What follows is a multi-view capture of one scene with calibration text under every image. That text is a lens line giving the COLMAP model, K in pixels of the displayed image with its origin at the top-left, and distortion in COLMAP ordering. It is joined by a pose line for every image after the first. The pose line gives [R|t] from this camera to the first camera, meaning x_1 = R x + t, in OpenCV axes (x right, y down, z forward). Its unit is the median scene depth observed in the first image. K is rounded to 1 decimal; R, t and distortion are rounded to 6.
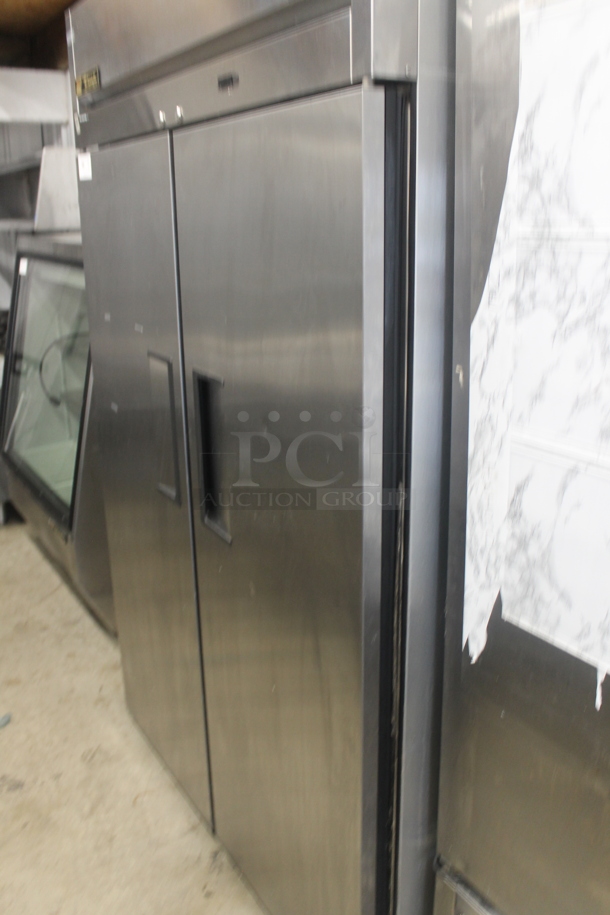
lens RADIAL K [[823.3, 0, 305.0], [0, 823.3, 457.5], [0, 0, 1]] dist [-0.100199, -0.005067]
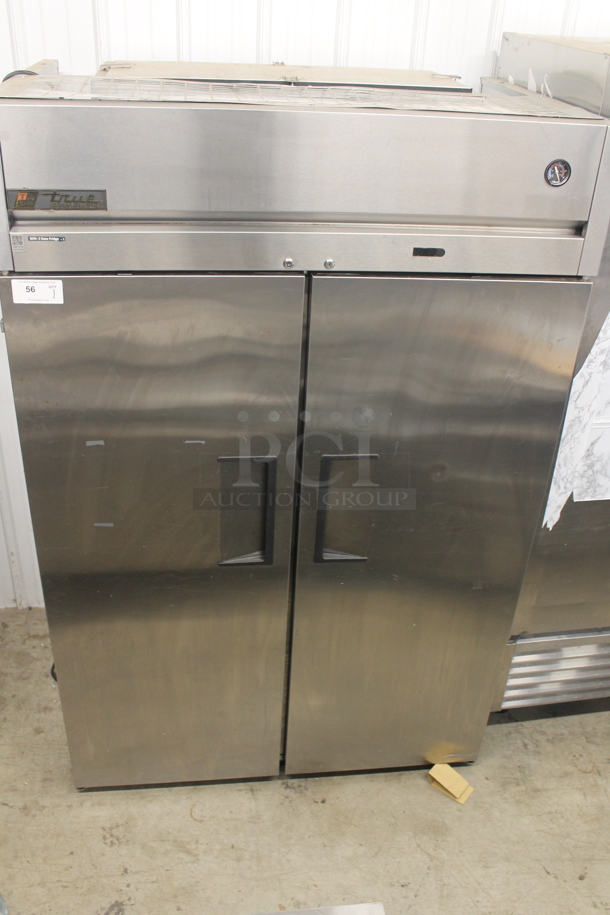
lens RADIAL K [[825.5, 0, 305.0], [0, 825.5, 457.5], [0, 0, 1]] dist [-0.143065, 0.129506]
pose [[0.398565, -0.438734, 0.805393, -1.647424], [0.212516, 0.898436, 0.384251, -0.846342], [-0.892179, 0.018010, 0.451323, 0.681907]]
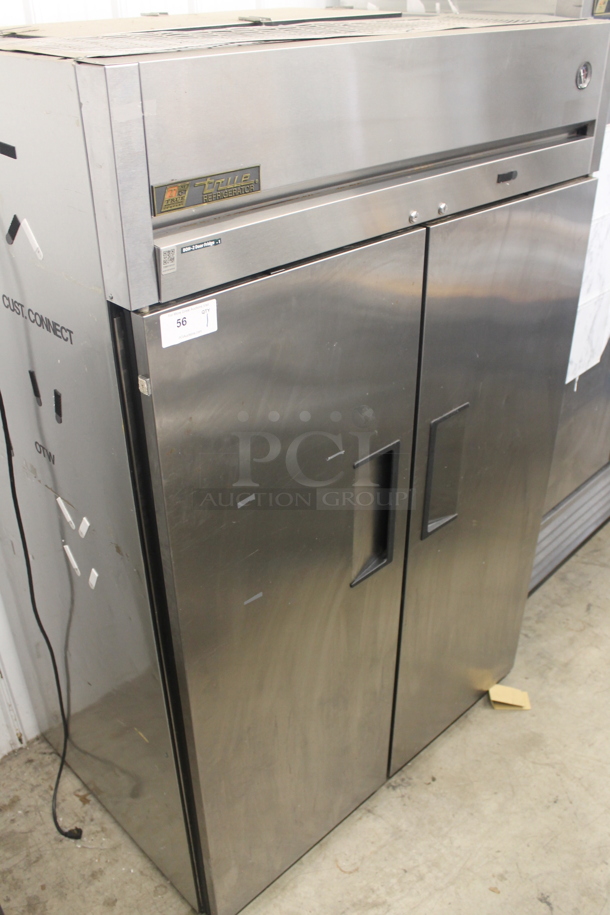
lens RADIAL K [[825.5, 0, 305.0], [0, 825.5, 457.5], [0, 0, 1]] dist [-0.143065, 0.129506]
pose [[-0.227417, -0.490831, 0.841051, -1.547469], [0.296481, 0.787780, 0.539910, -1.057412], [-0.927567, 0.372140, -0.033633, 1.763167]]
